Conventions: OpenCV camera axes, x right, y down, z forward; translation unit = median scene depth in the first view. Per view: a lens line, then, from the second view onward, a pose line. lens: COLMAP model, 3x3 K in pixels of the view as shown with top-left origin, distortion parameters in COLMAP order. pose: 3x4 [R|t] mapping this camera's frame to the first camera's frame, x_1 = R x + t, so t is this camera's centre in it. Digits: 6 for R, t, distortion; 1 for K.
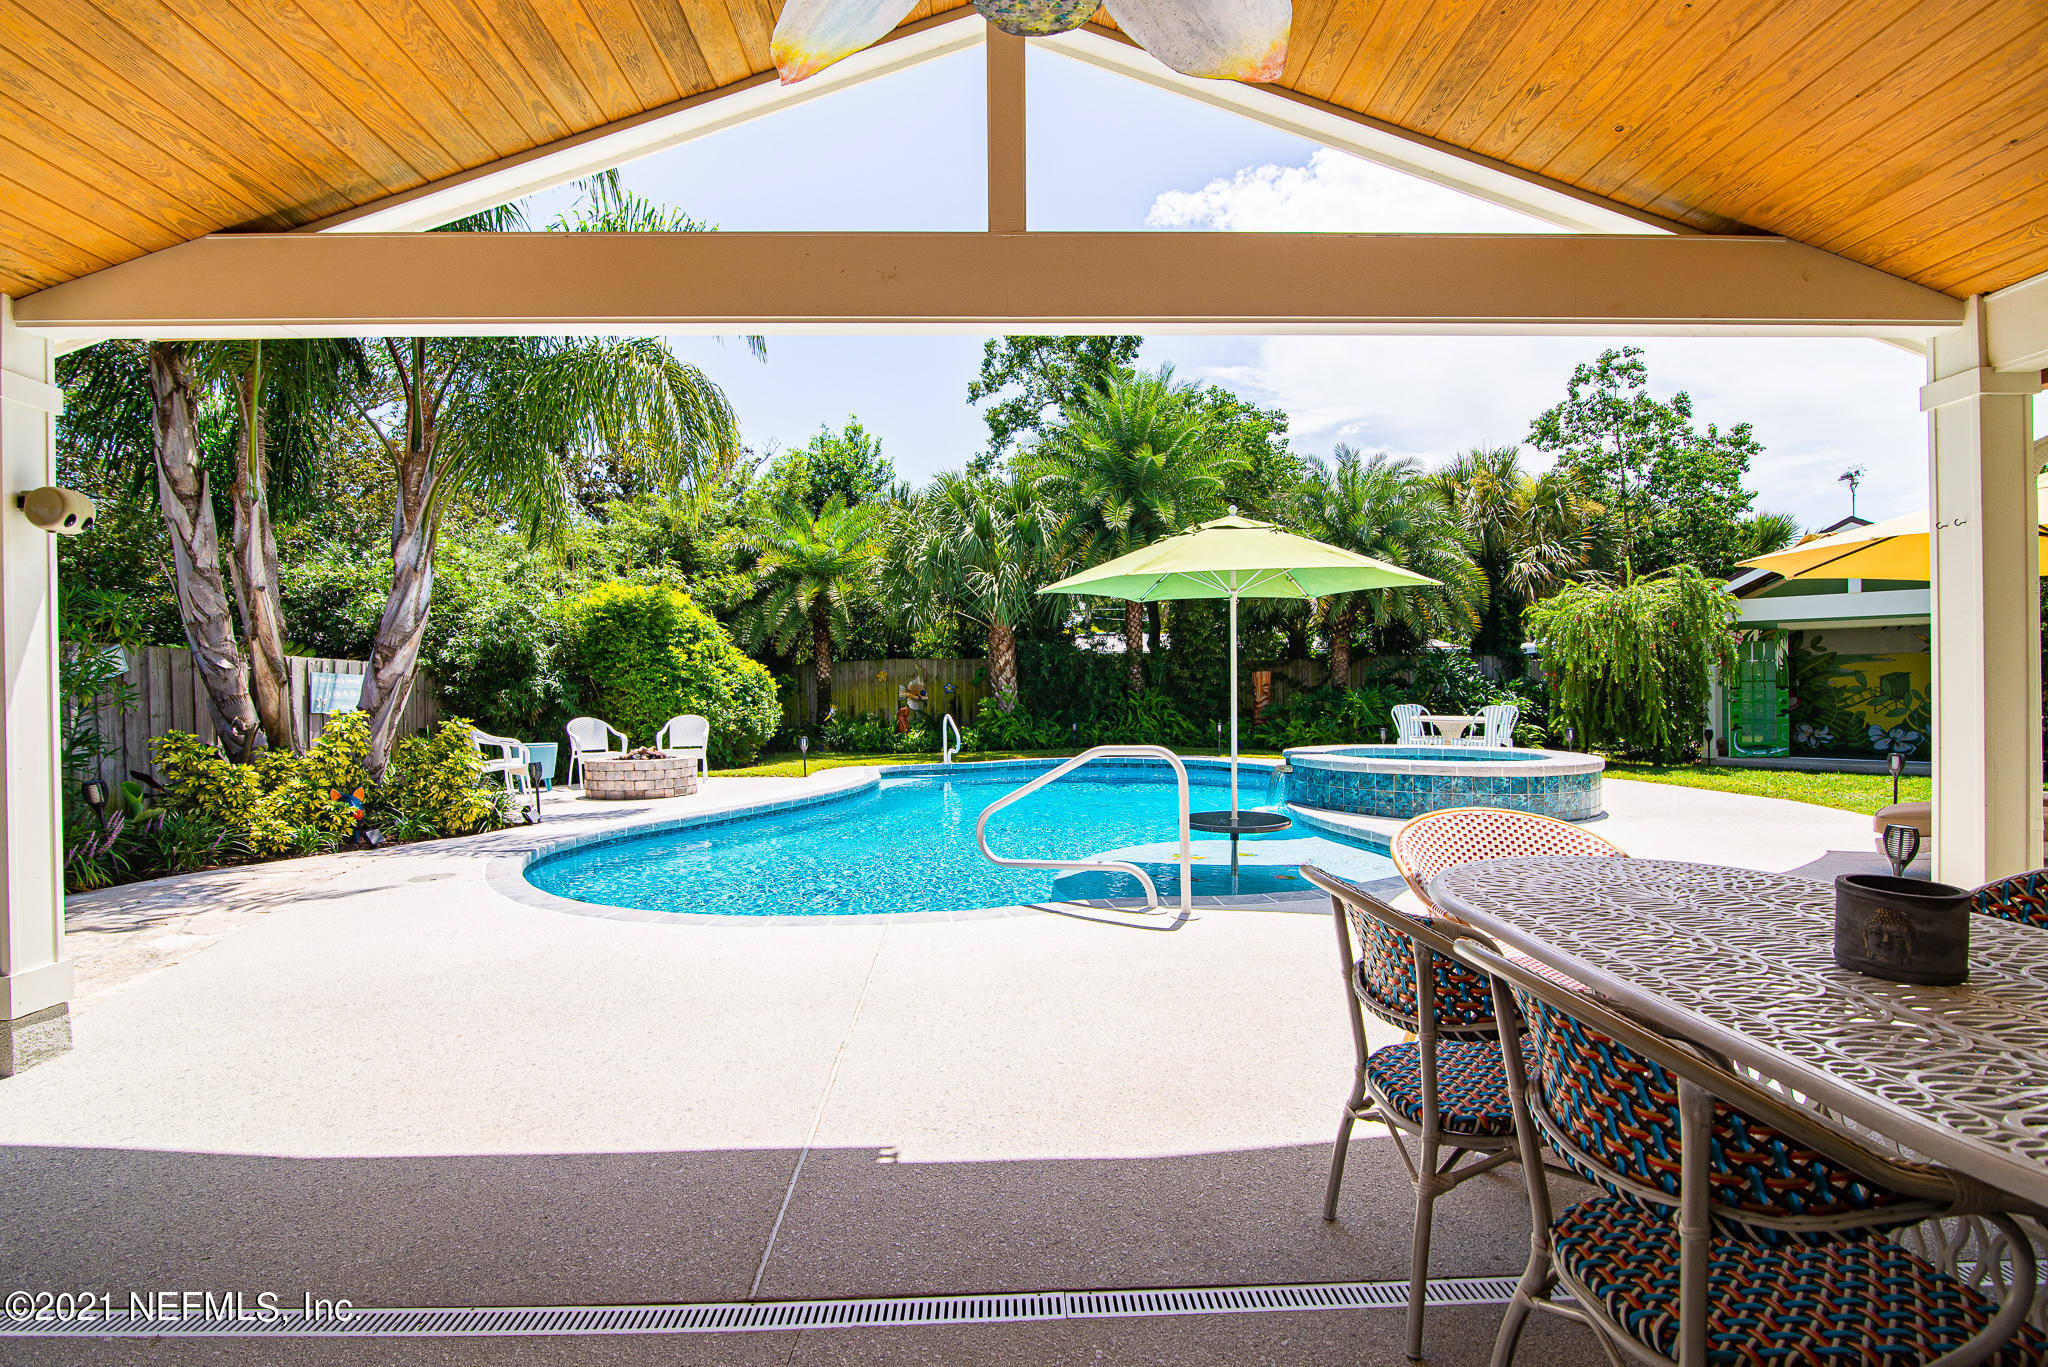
lens RADIAL K [[955.9, 0, 994.3], [0, 955.9, 691.7], [0, 0, 1]] dist [-0.020148, 0.001075]
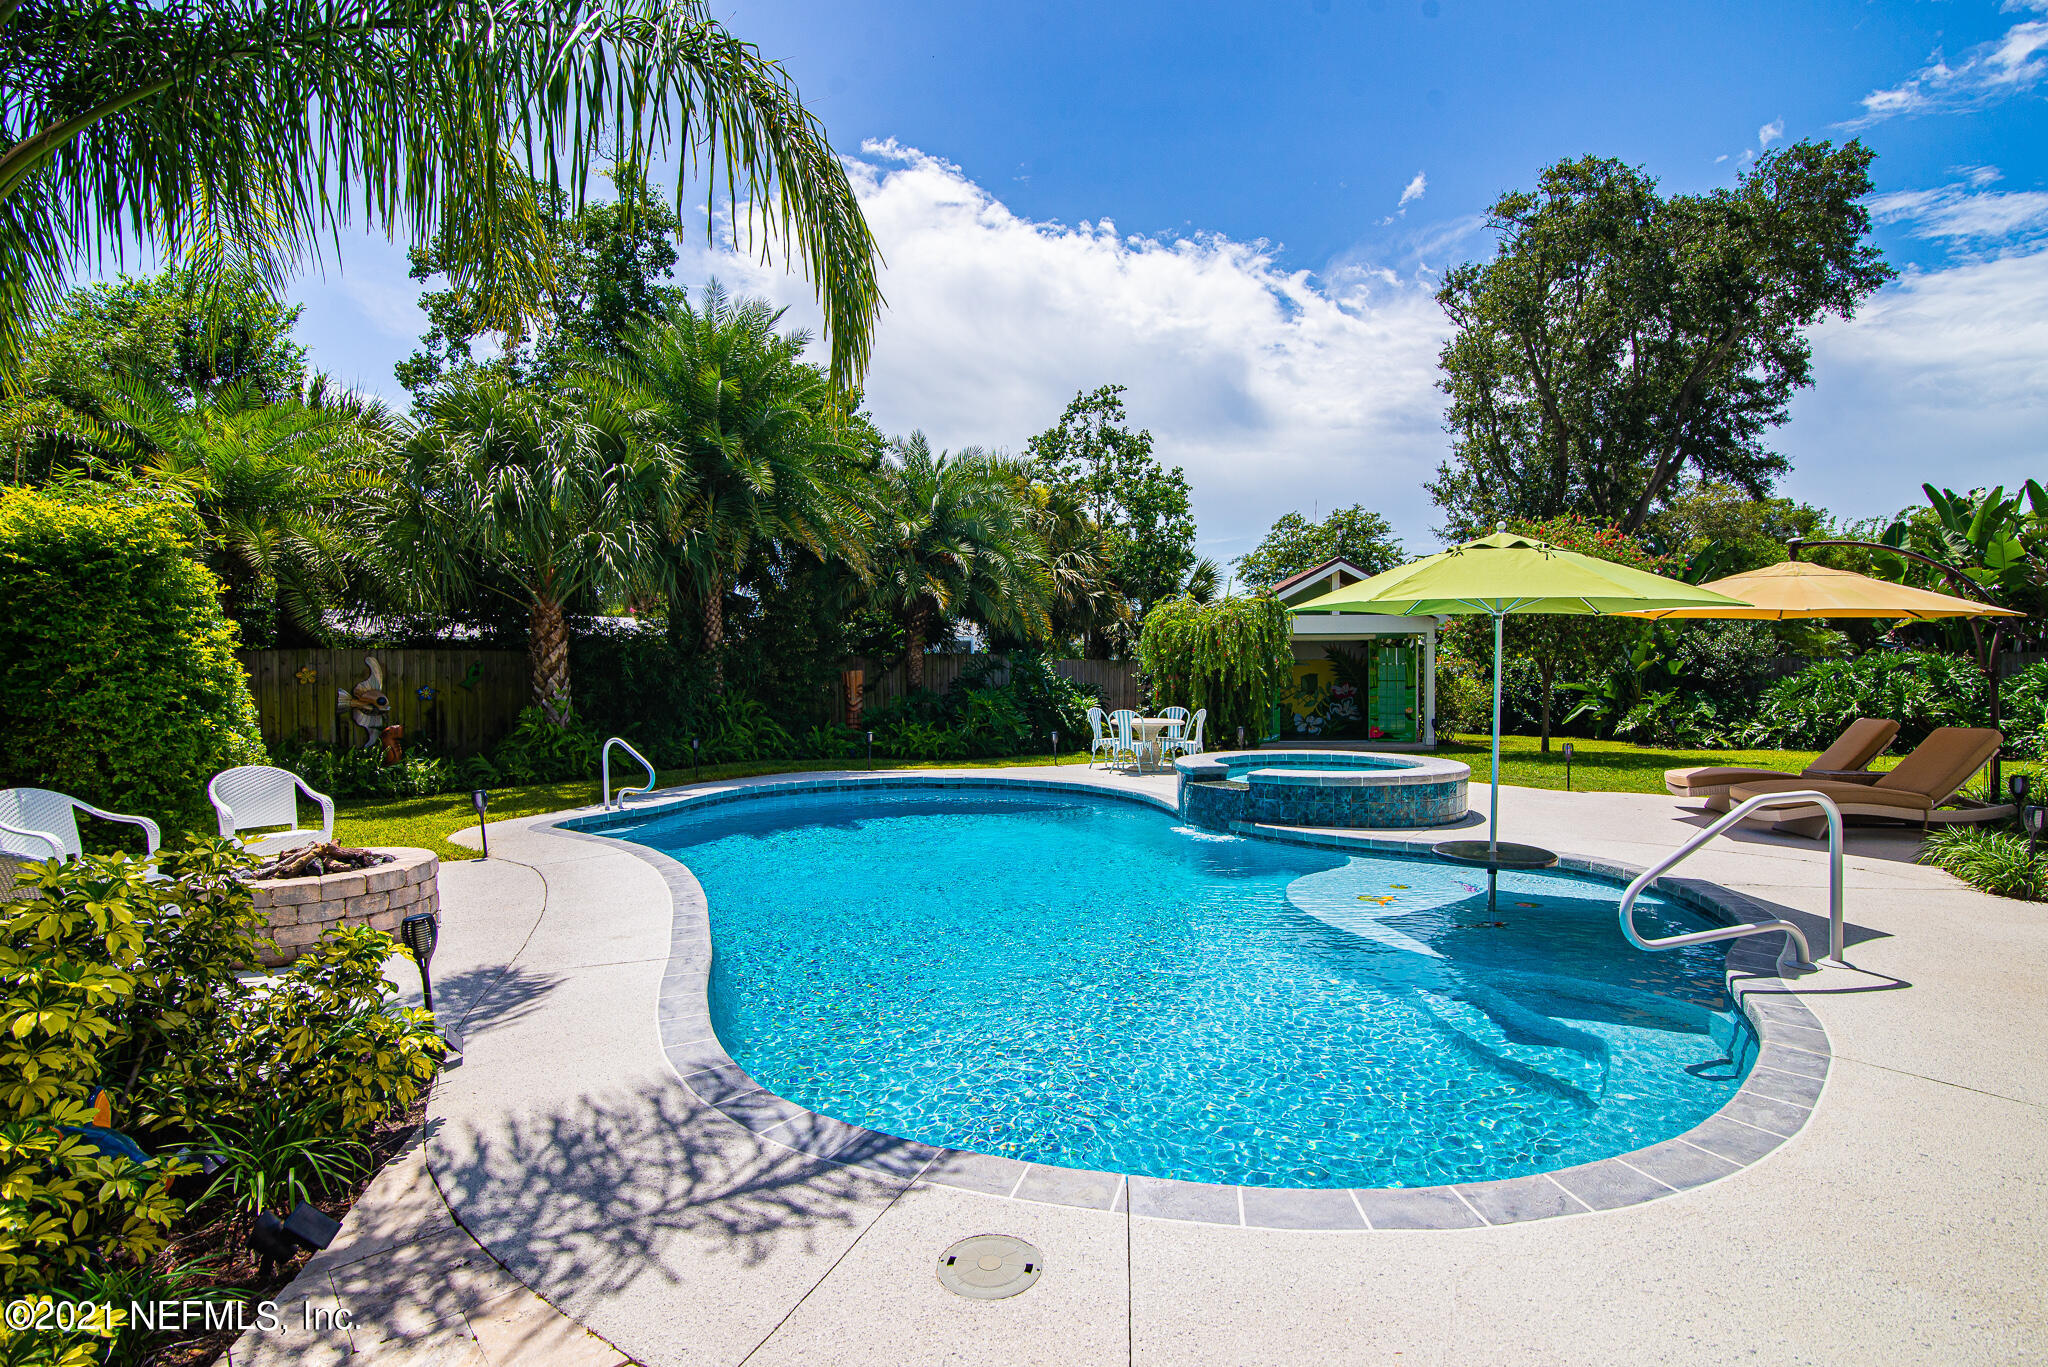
lens RADIAL K [[1002.4, 0, 1042.1], [0, 1002.4, 713.5], [0, 0, 1]] dist [-0.020718, 0.002588]
pose [[0.713444, -0.028348, 0.700139, -0.327754], [0.004138, 0.999334, 0.036245, -0.018219], [-0.700700, -0.022961, 0.713087, 0.262379]]
